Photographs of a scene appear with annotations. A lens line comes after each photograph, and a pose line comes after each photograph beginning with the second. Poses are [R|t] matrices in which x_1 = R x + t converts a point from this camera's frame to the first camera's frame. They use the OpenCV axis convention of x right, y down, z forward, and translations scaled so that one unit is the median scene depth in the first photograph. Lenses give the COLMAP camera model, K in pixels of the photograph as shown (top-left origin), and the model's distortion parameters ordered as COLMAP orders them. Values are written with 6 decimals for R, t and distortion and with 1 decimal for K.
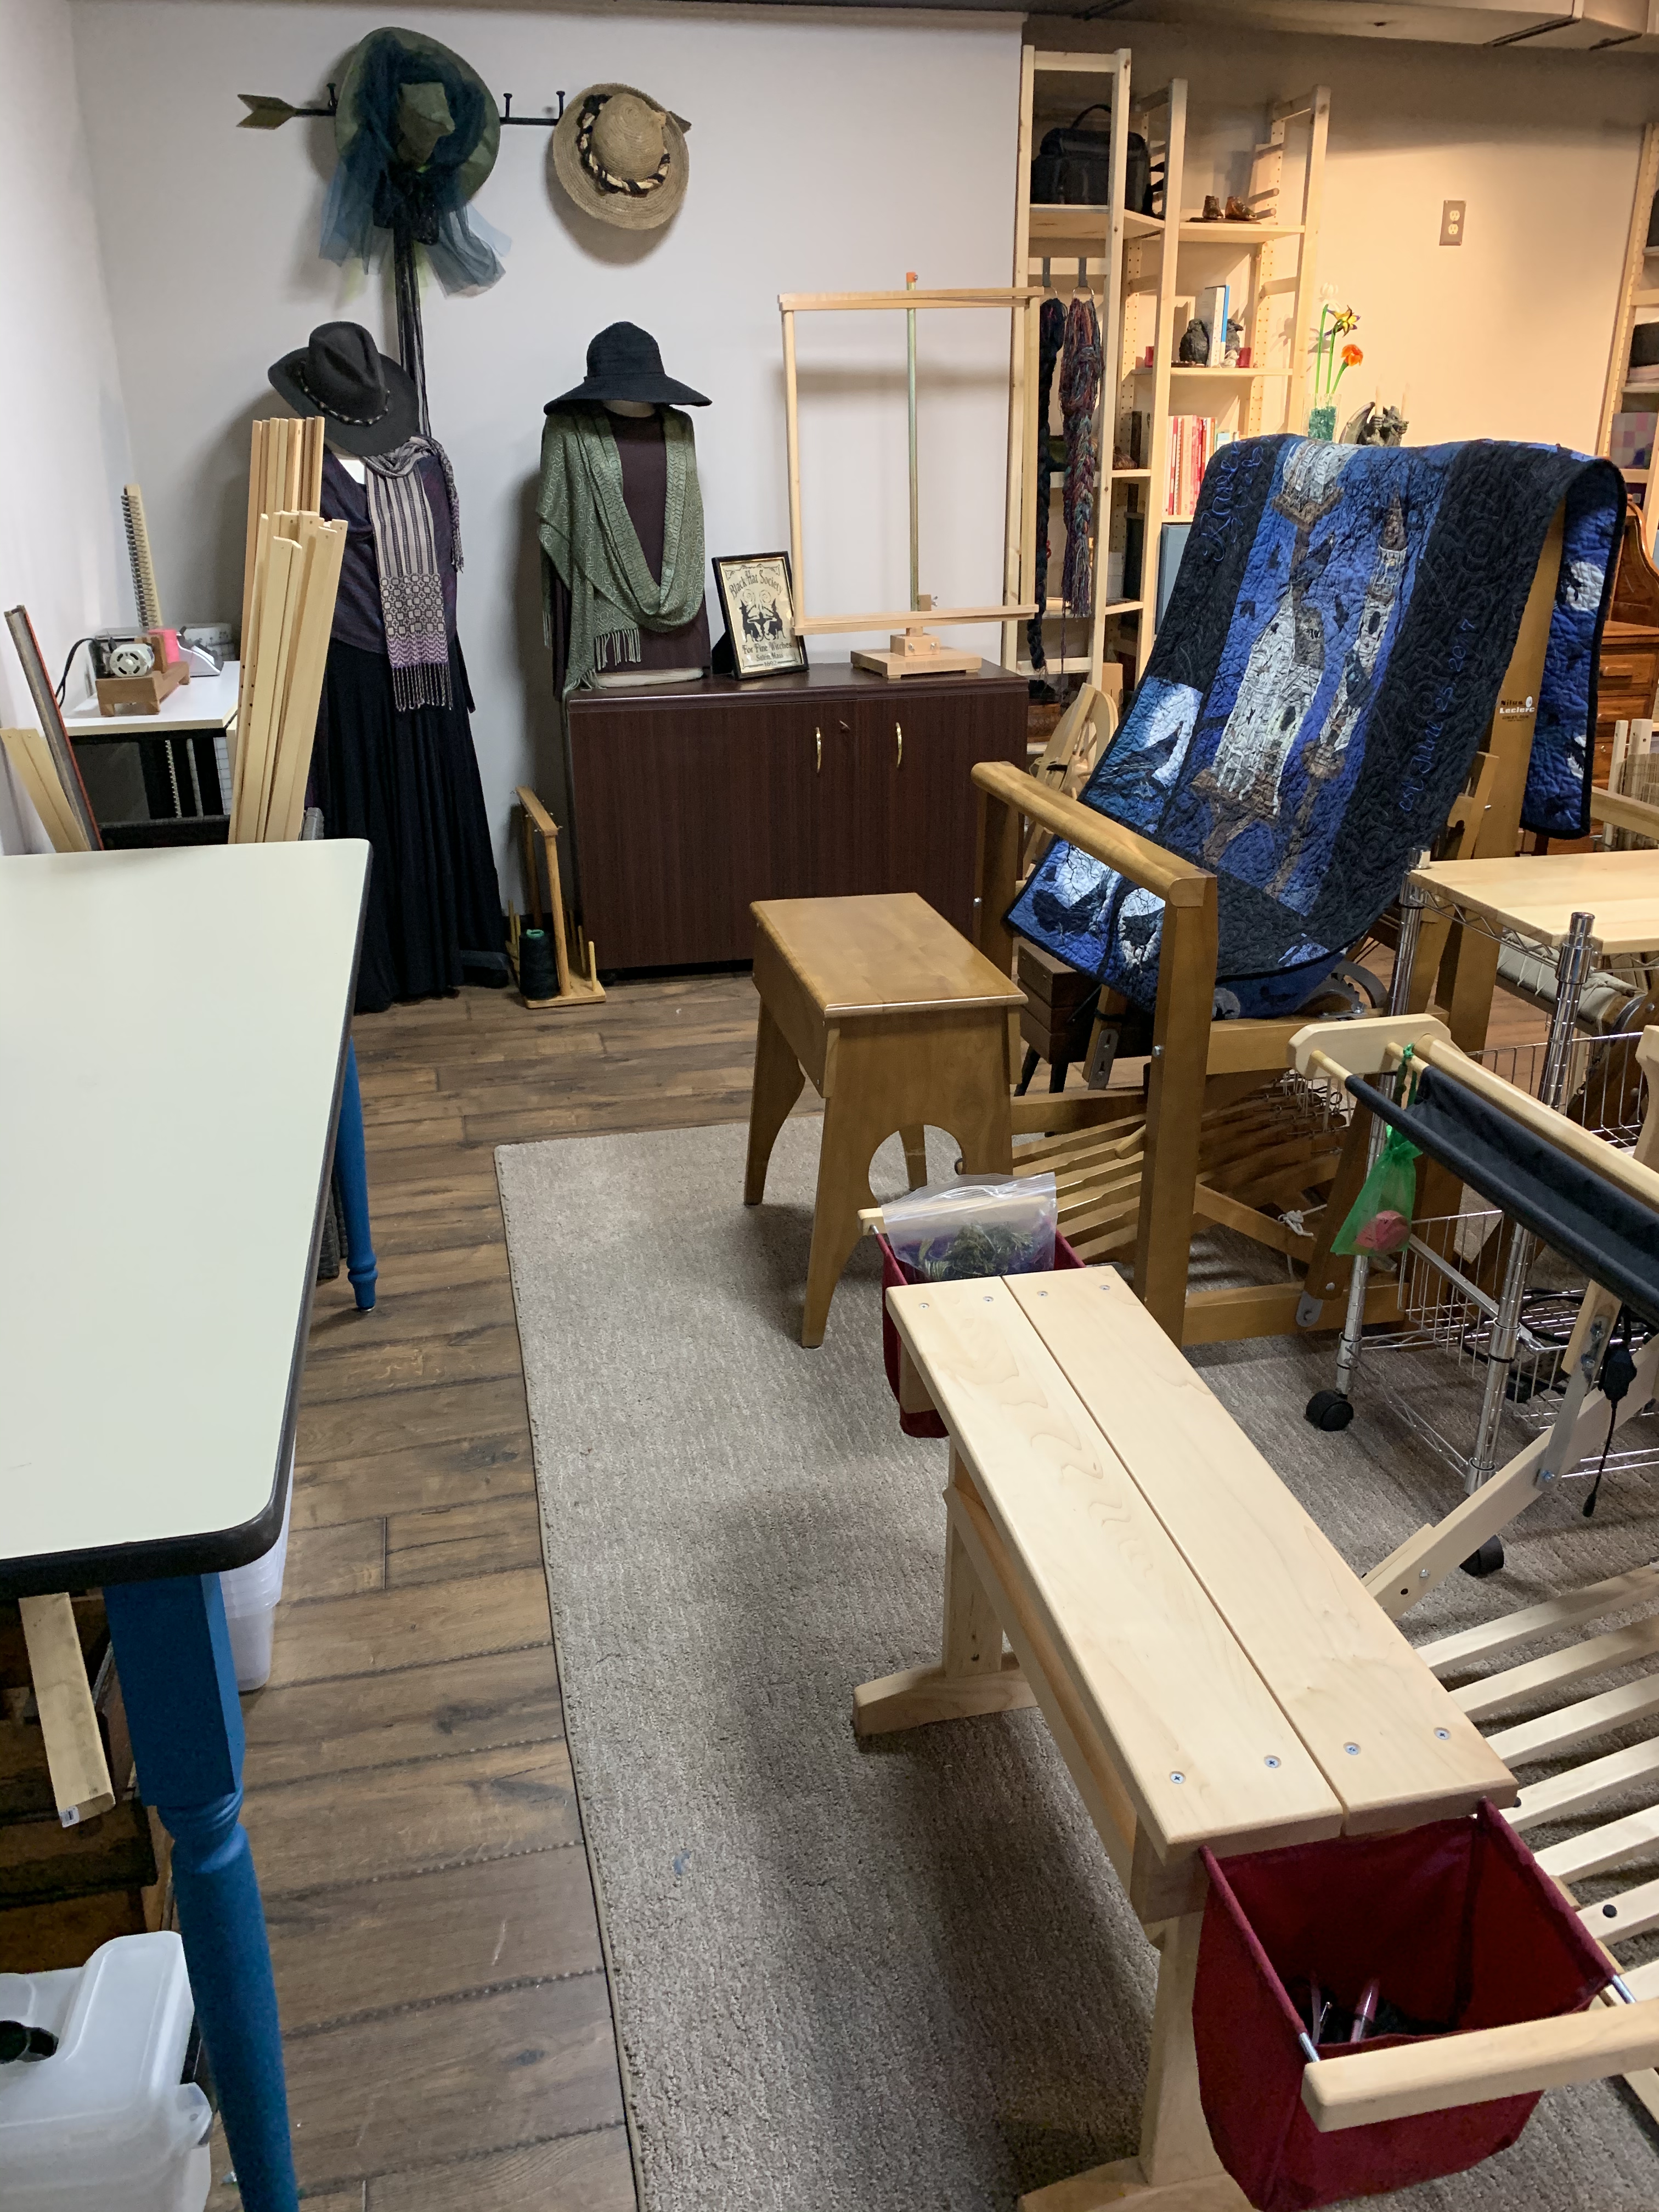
lens RADIAL K [[1695.0, 0, 827.2], [0, 1695.0, 1047.7], [0, 0, 1]] dist [-0.003011, 0.000648]
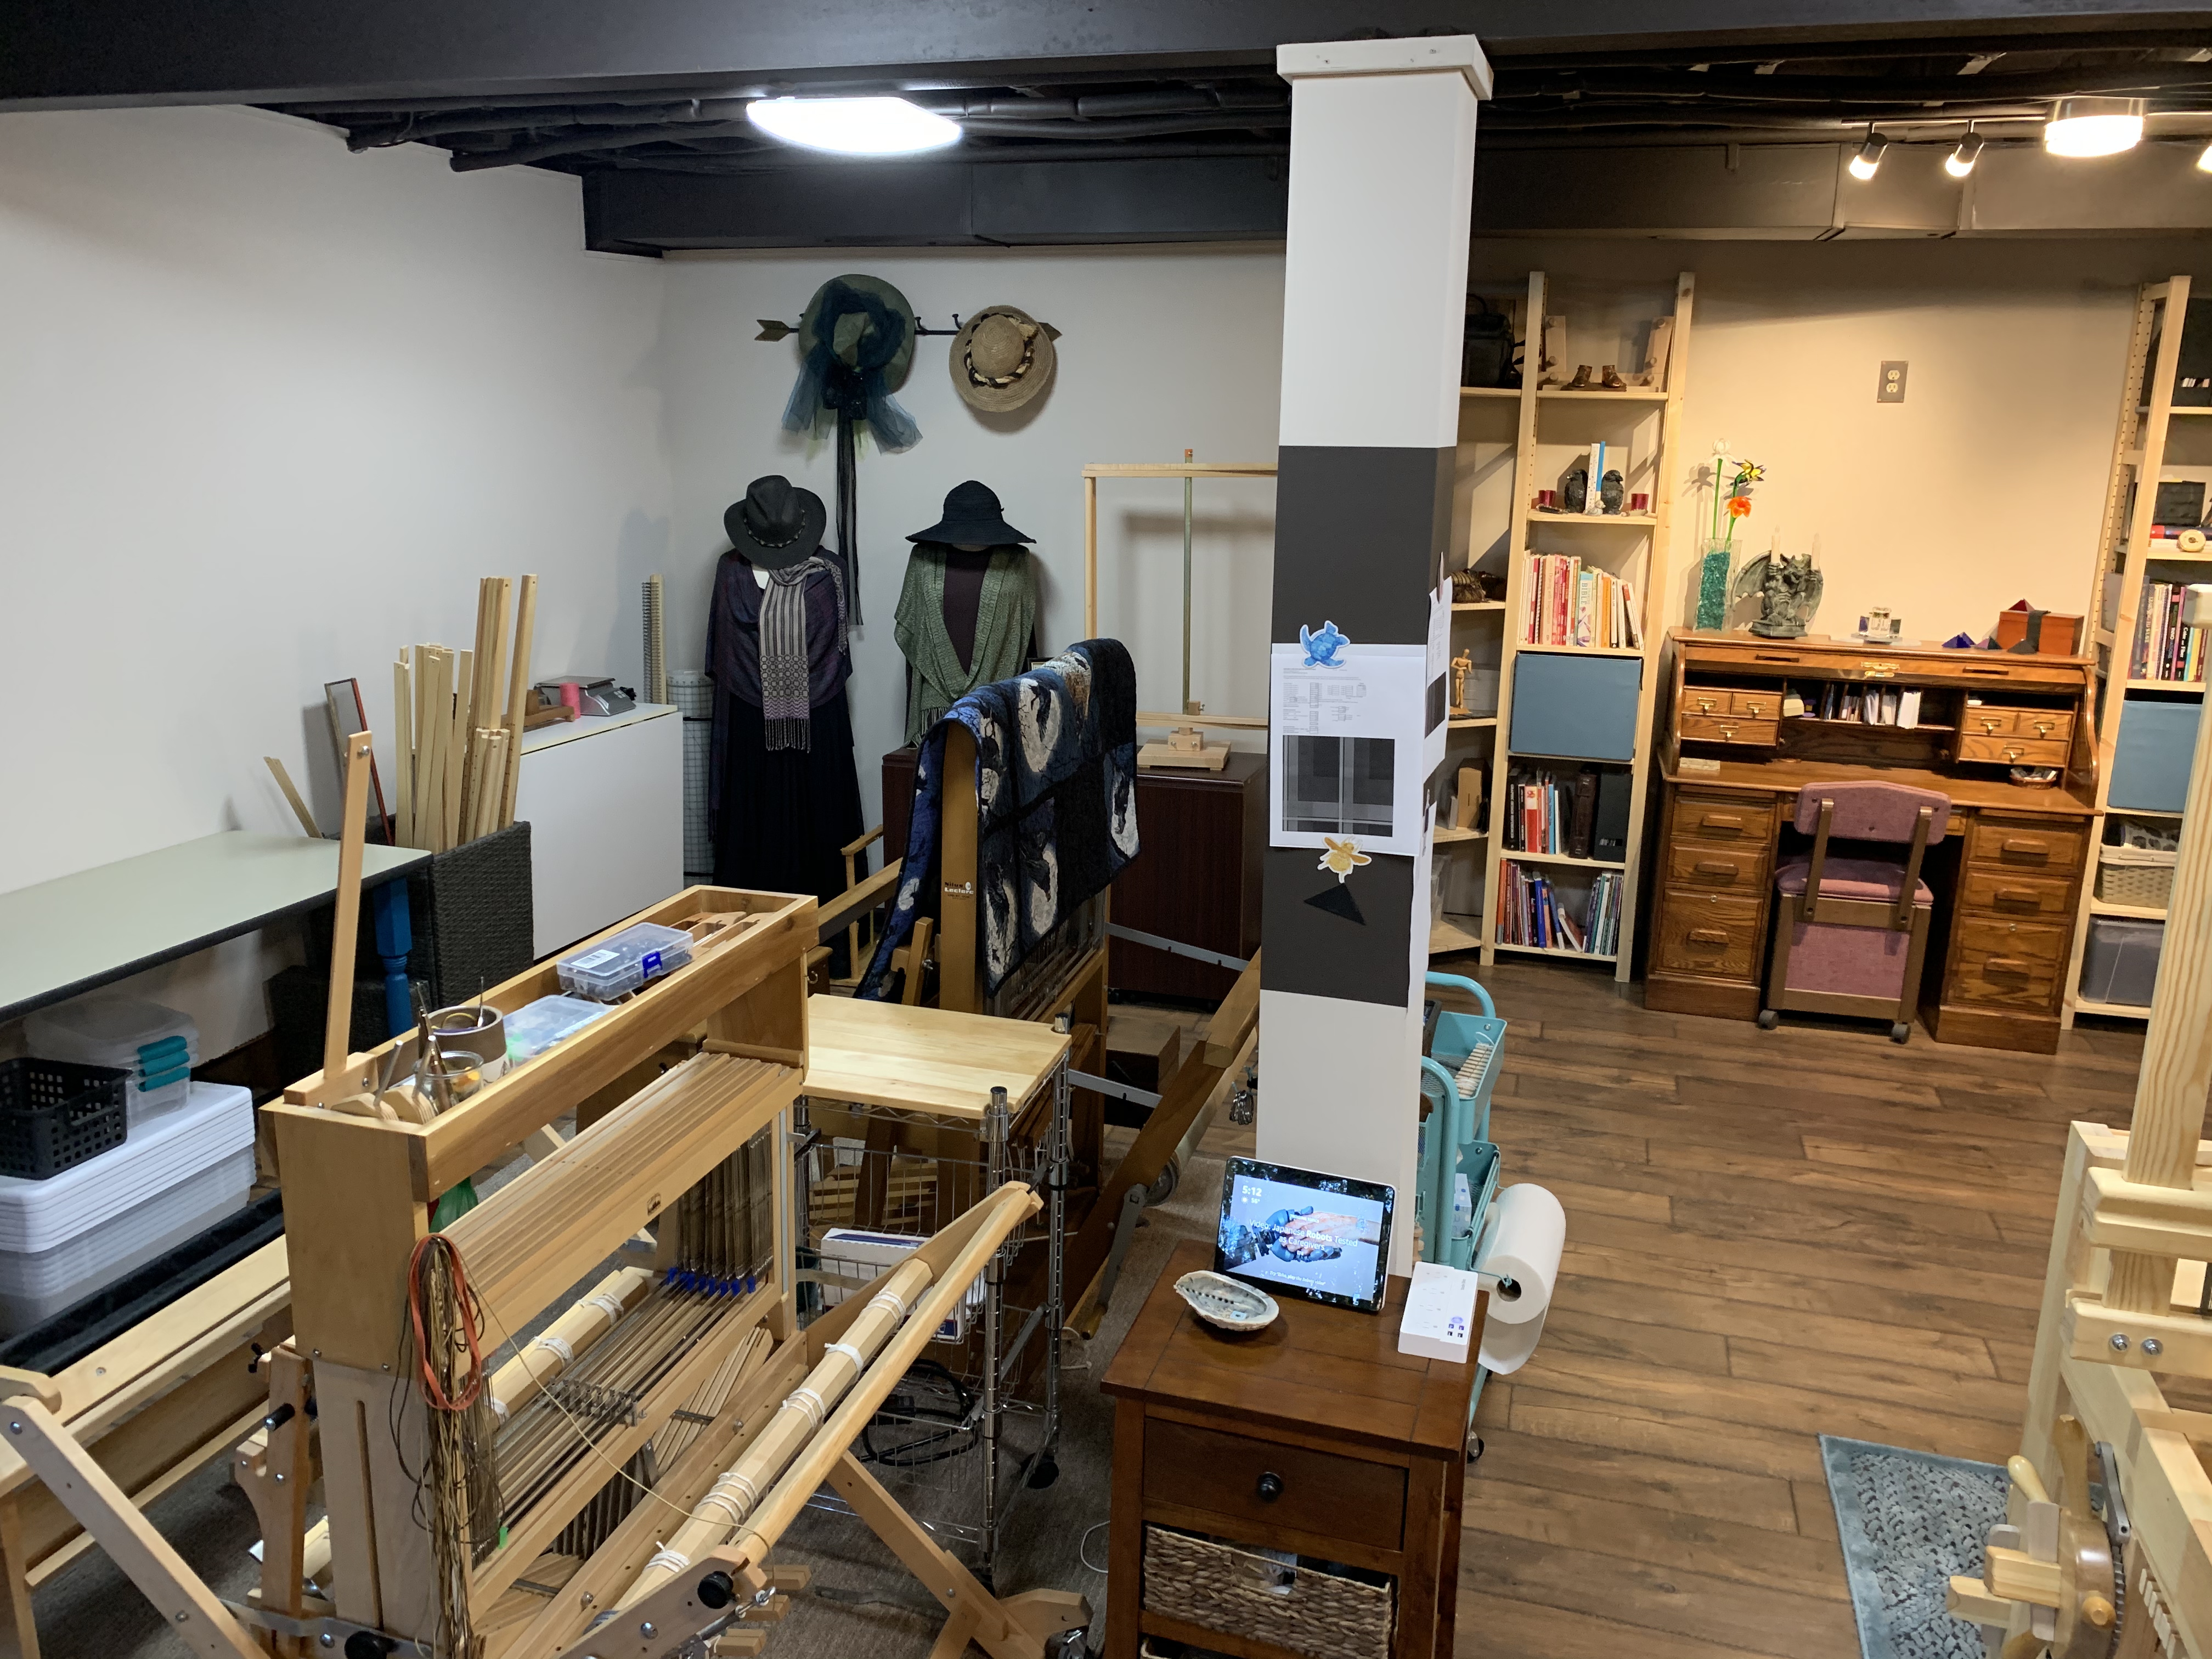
lens RADIAL K [[1676.9, 0, 1099.4], [0, 1676.9, 804.7], [0, 0, 1]] dist [0.035549, -0.069495]
pose [[0.864553, 0.142535, -0.481904, 0.596630], [-0.196427, 0.978494, -0.062983, -0.112557], [0.462563, 0.149111, 0.873958, -0.053946]]
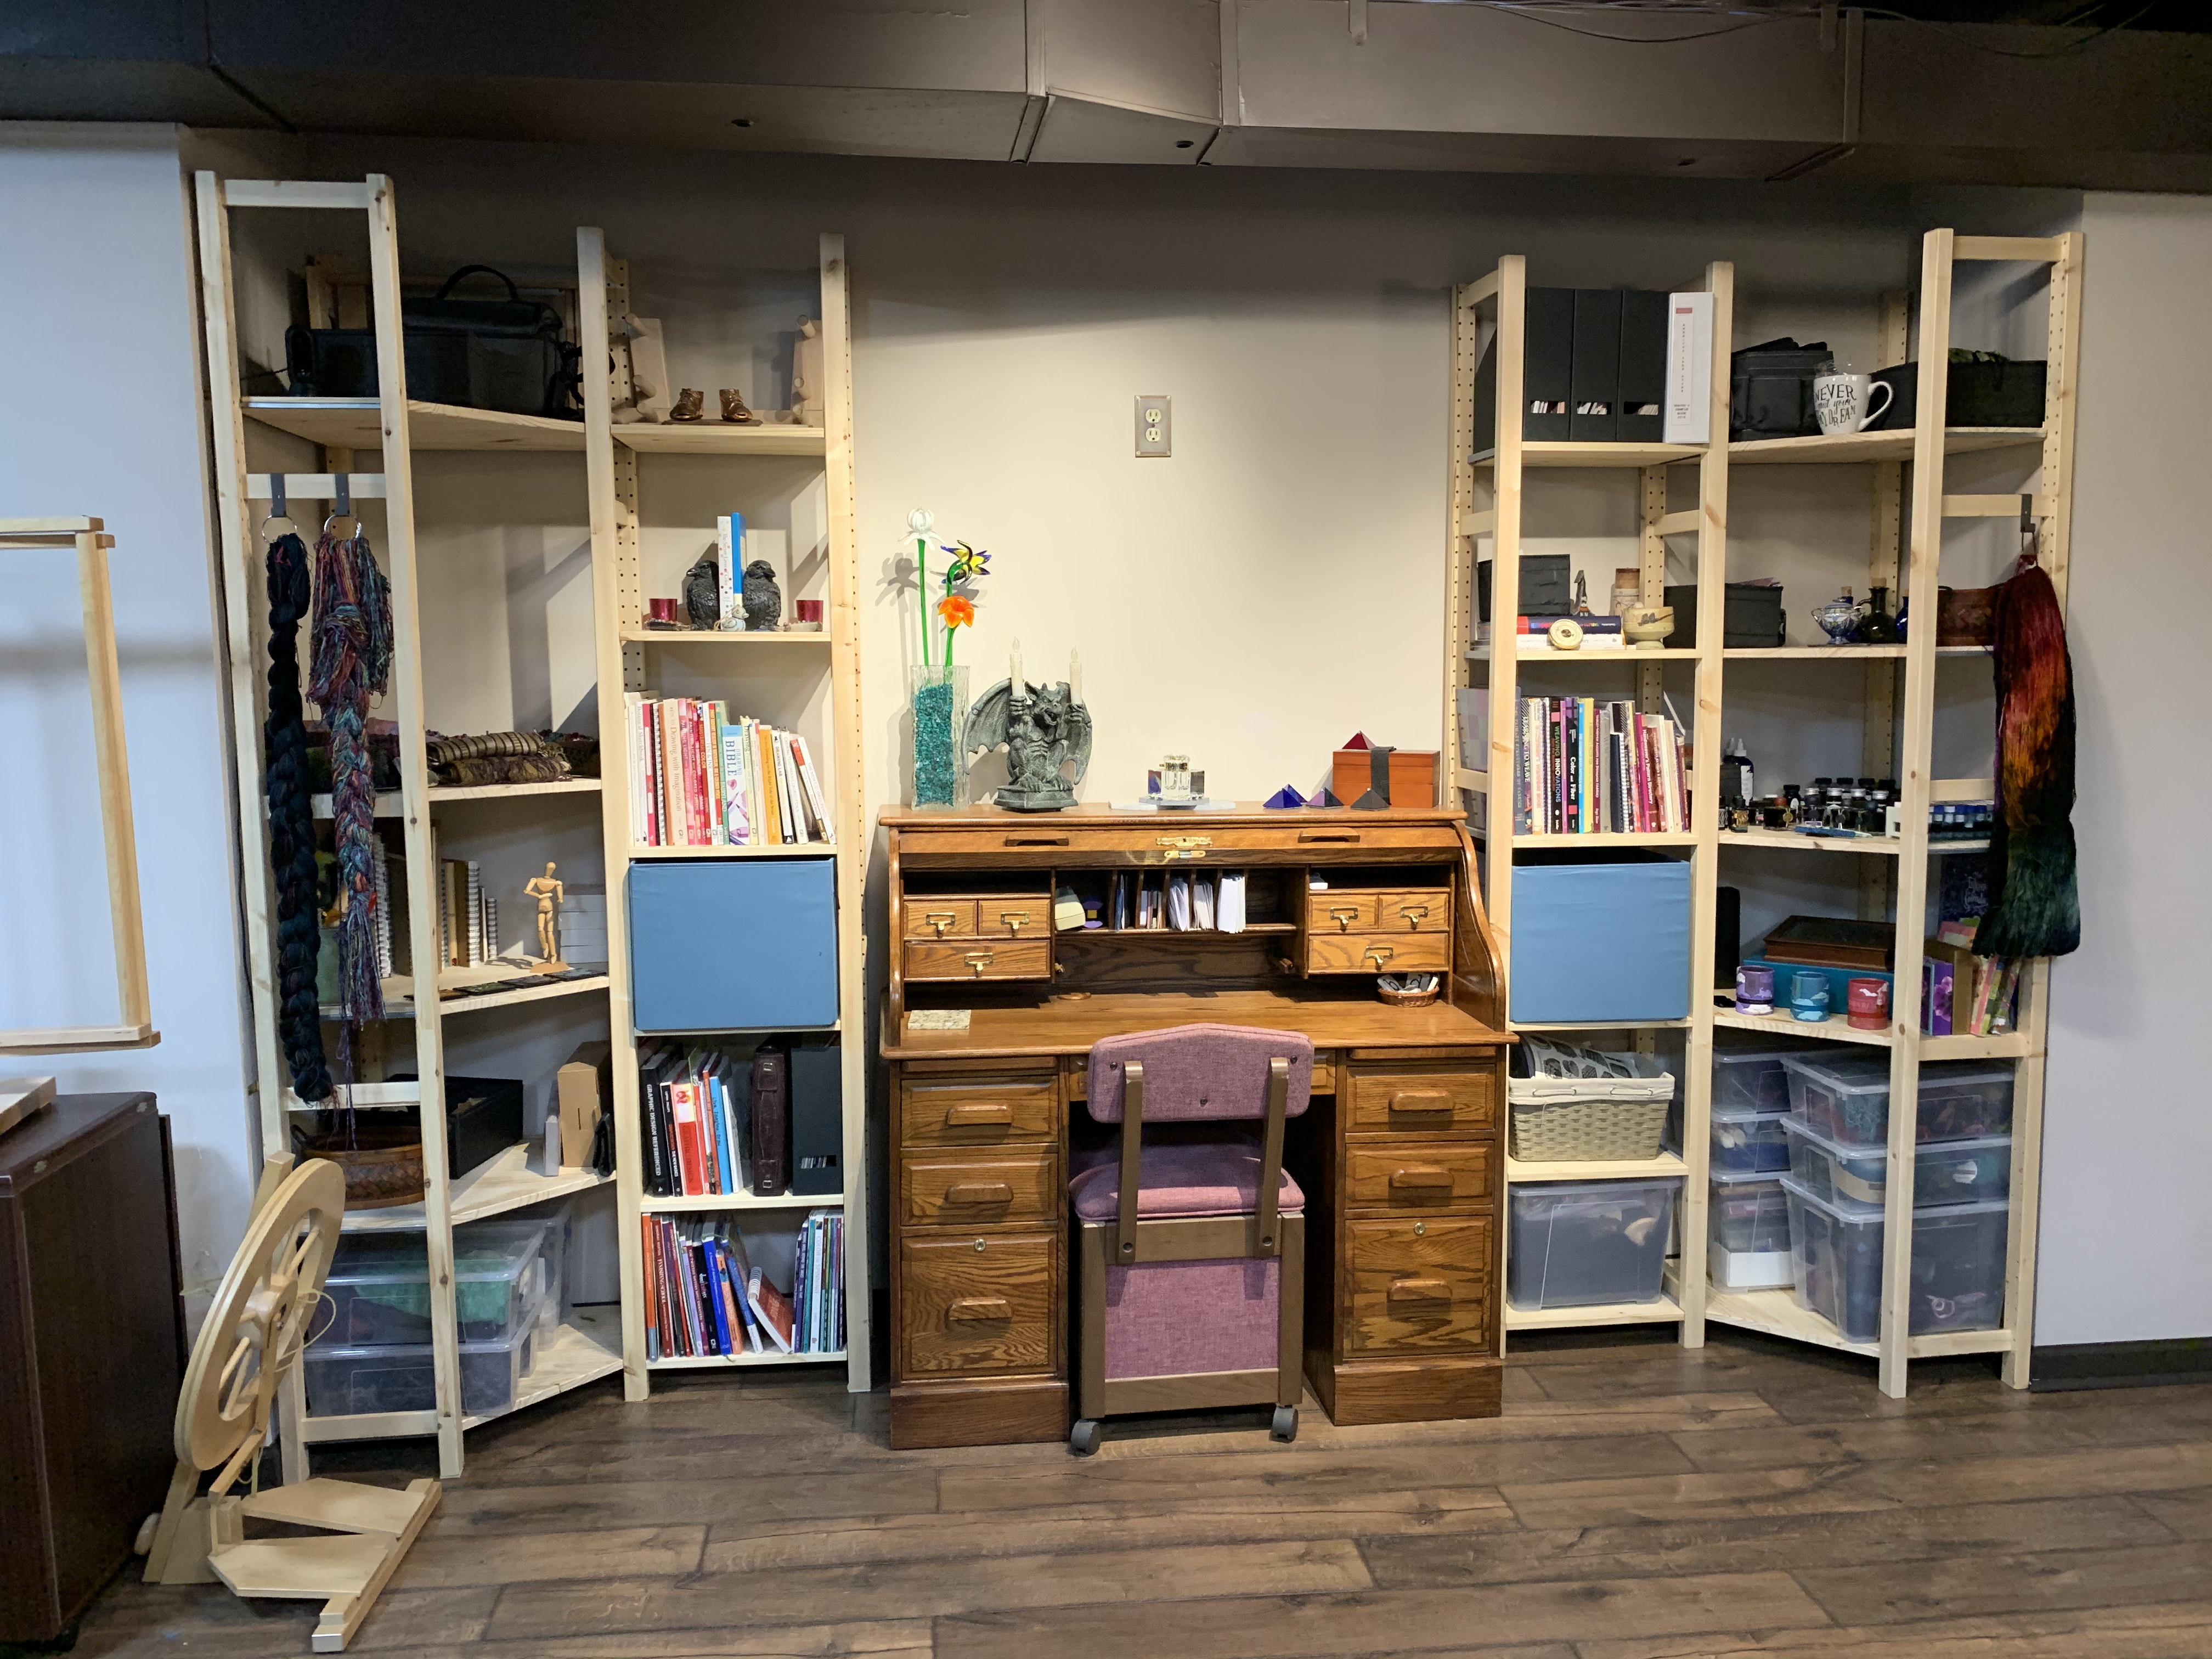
lens RADIAL K [[1676.9, 0, 1099.4], [0, 1676.9, 804.7], [0, 0, 1]] dist [0.035549, -0.069495]
pose [[0.991582, 0.017481, -0.128296, 0.544707], [-0.049062, 0.967686, -0.247341, -0.218041], [0.119826, 0.251554, 0.960397, 0.490137]]
